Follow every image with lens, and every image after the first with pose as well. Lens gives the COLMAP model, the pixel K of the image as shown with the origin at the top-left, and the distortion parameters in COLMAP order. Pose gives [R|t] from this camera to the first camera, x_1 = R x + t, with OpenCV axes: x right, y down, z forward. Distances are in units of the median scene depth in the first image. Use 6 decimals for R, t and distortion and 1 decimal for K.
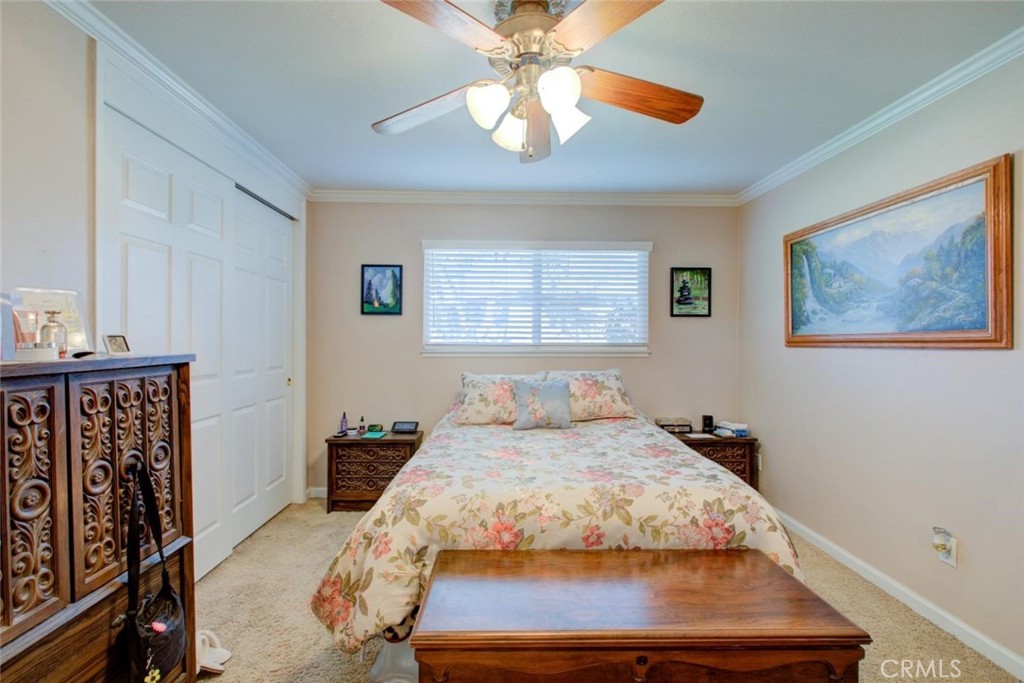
lens RADIAL K [[469.9, 0, 511.8], [0, 469.9, 345.2], [0, 0, 1]] dist [-0.009479, 0.005415]
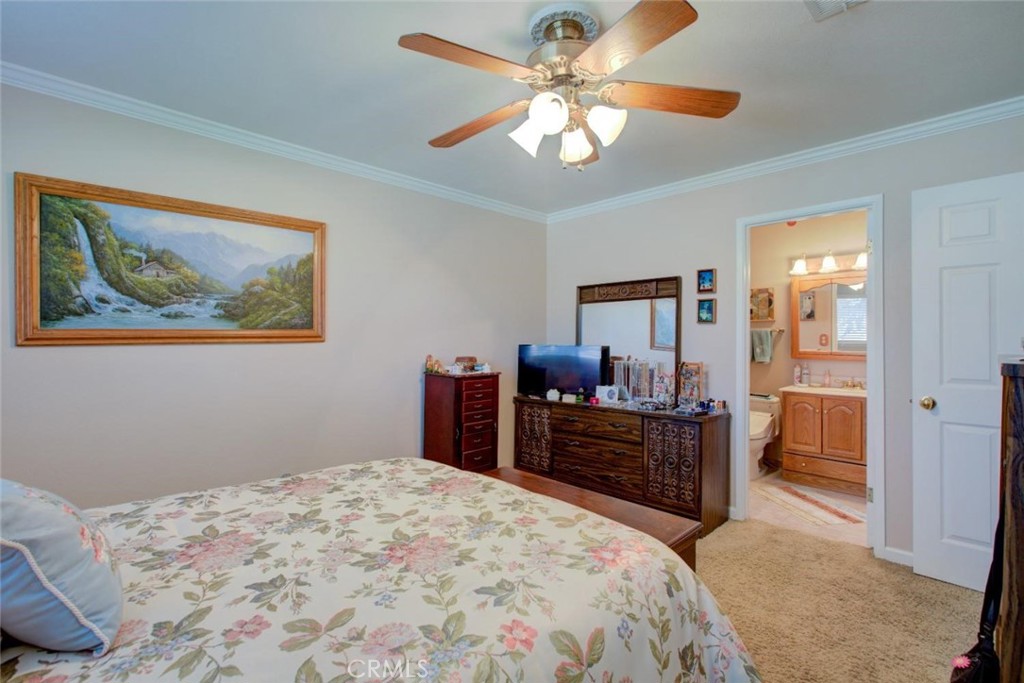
lens RADIAL K [[469.9, 0, 511.8], [0, 469.9, 345.2], [0, 0, 1]] dist [-0.009479, 0.005415]
pose [[-0.682631, -0.022037, 0.730431, -0.412666], [0.002254, 0.999477, 0.032261, -0.021282], [-0.730760, 0.023668, -0.682224, 1.128093]]
